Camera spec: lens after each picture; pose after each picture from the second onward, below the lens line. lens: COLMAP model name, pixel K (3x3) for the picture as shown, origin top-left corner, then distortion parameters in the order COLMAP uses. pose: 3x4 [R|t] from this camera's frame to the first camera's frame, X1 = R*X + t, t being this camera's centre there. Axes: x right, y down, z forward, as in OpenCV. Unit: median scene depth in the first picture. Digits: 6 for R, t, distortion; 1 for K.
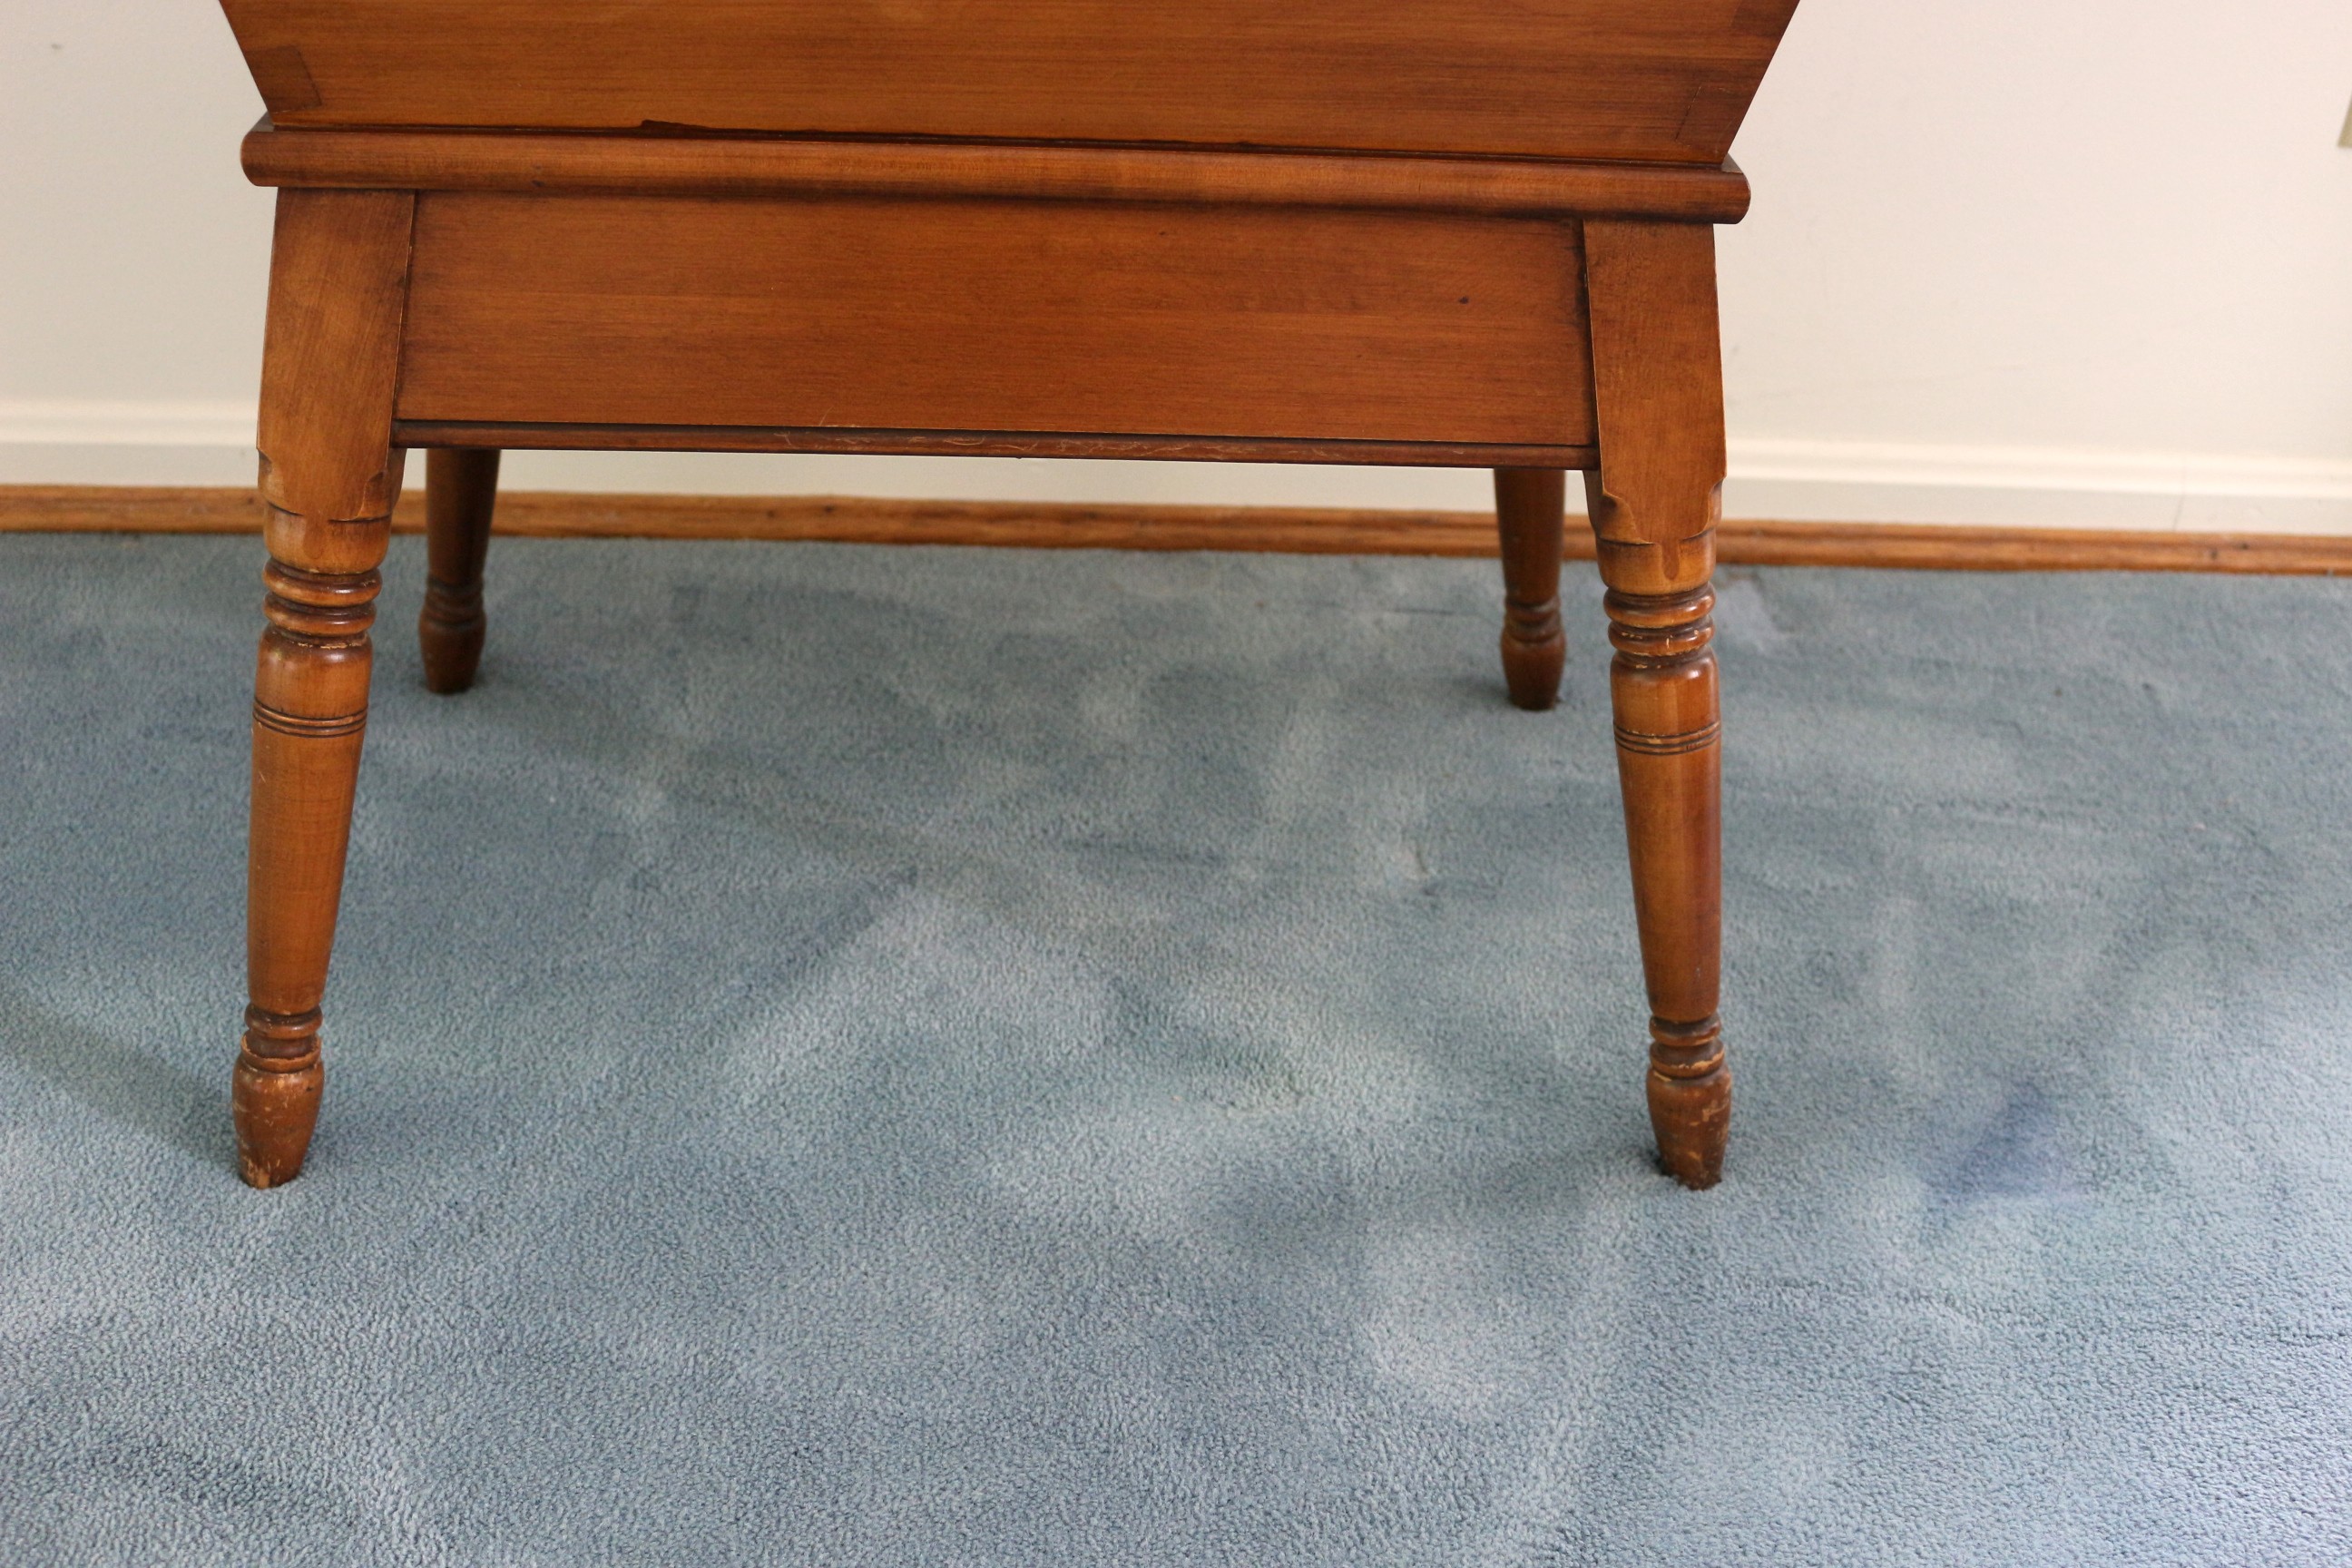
lens RADIAL K [[2448.5, 0, 1181.2], [0, 2448.5, 777.8], [0, 0, 1]] dist [-0.107519, 0.000000]
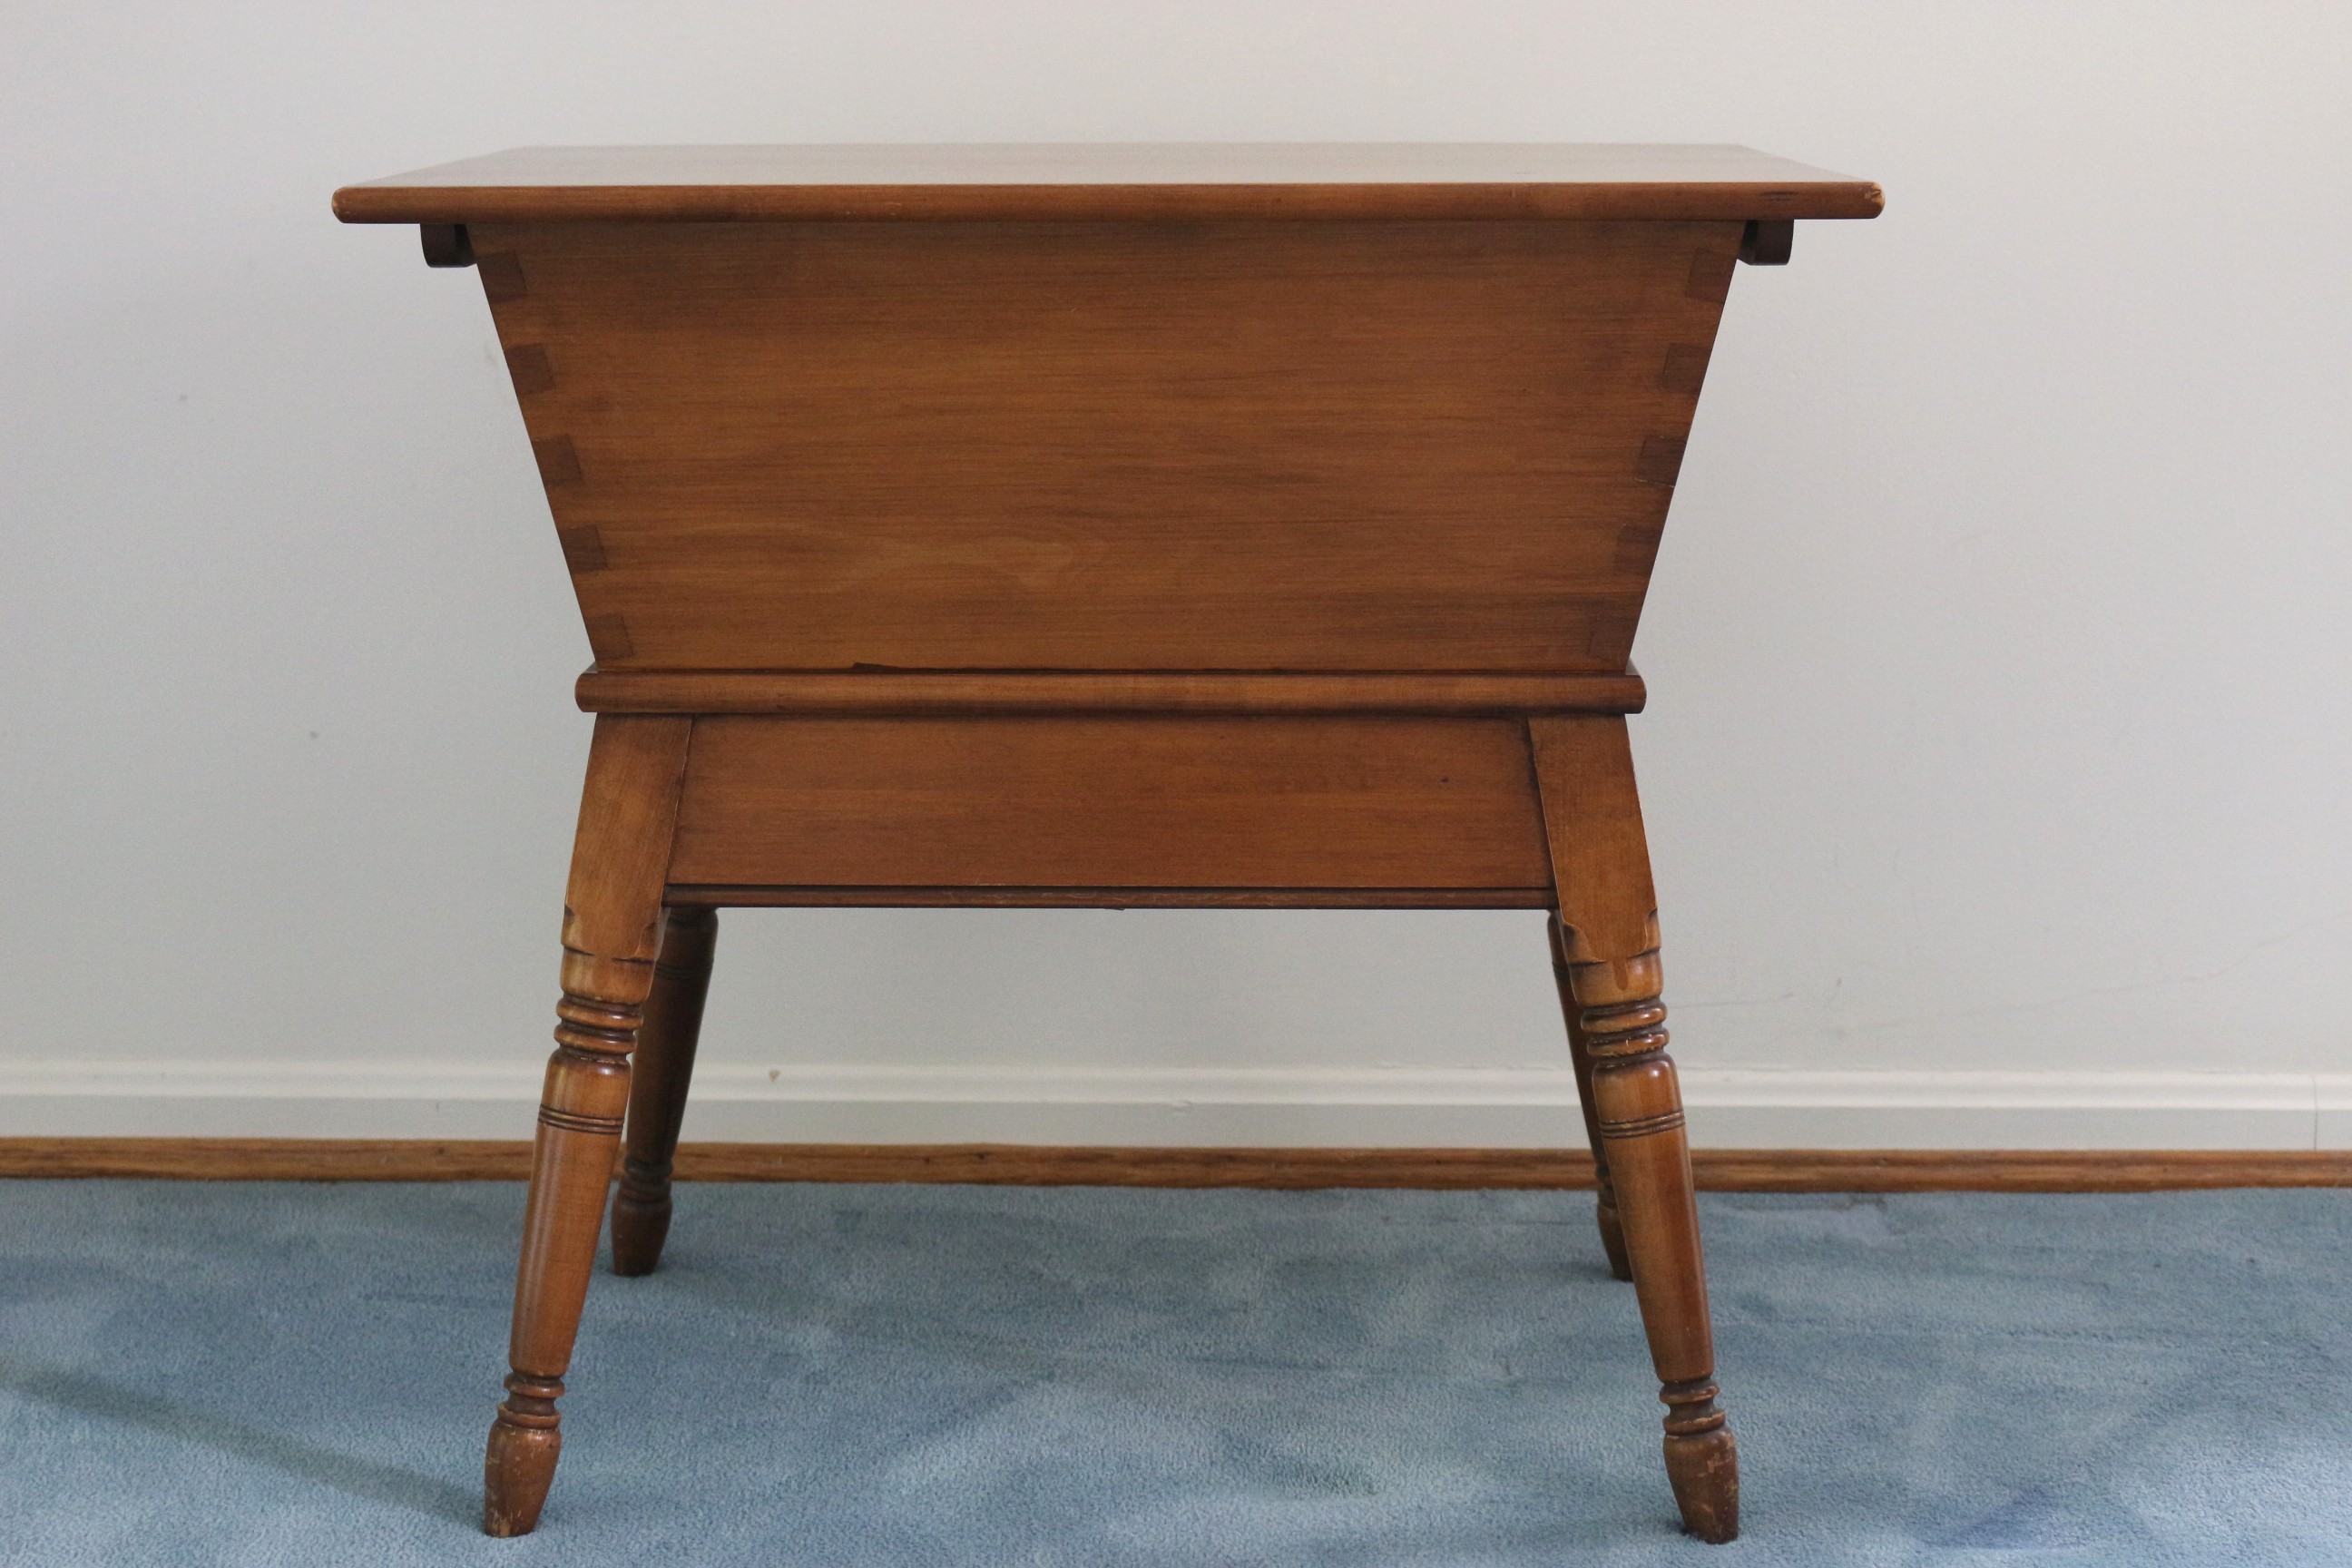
lens RADIAL K [[3816.1, 0, 1178.3], [0, 3816.1, 775.1], [0, 0, 1]] dist [-0.062706, 0.000000]
pose [[0.995595, -0.037129, -0.086090, 0.114723], [0.002879, 0.929914, -0.367767, 0.444146], [0.093711, 0.365899, 0.925924, -0.751613]]
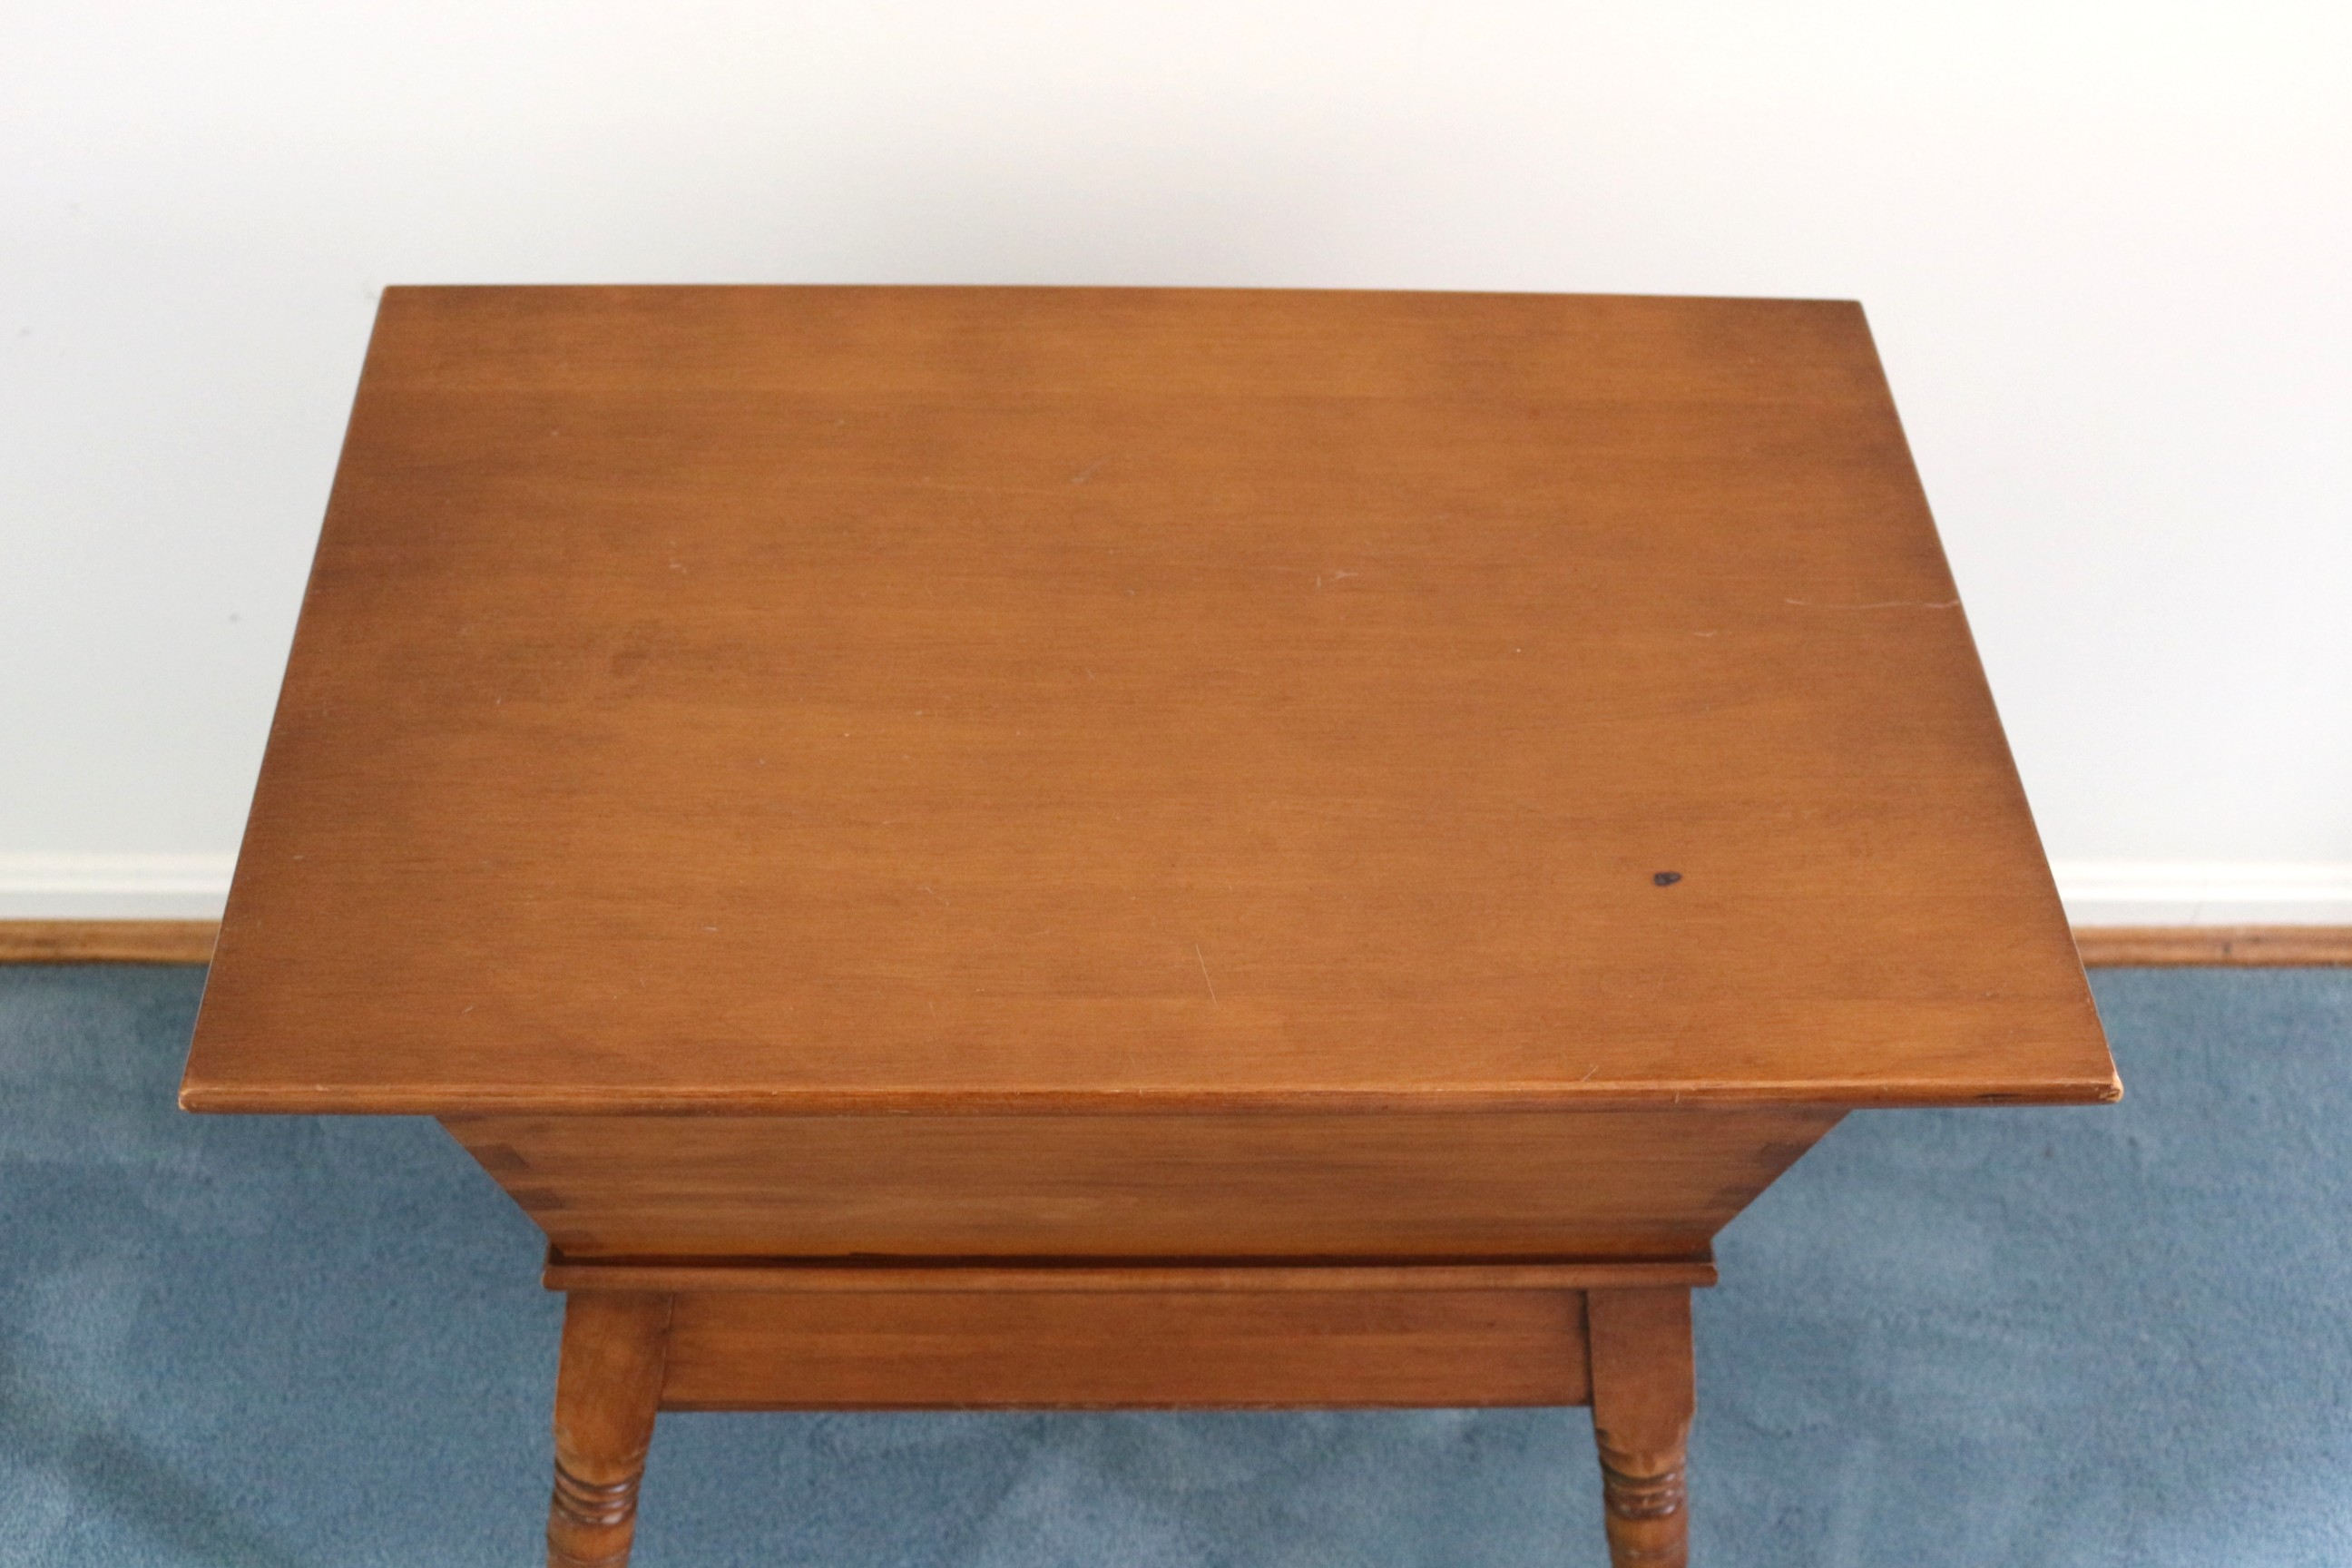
lens RADIAL K [[2816.1, 0, 1174.4], [0, 2816.1, 762.5], [0, 0, 1]] dist [-0.091636, 0.000000]
pose [[0.999523, 0.010547, -0.029039, -0.007579], [-0.003371, 0.971545, 0.236833, -0.628213], [0.030711, -0.236622, 0.971116, -0.273402]]
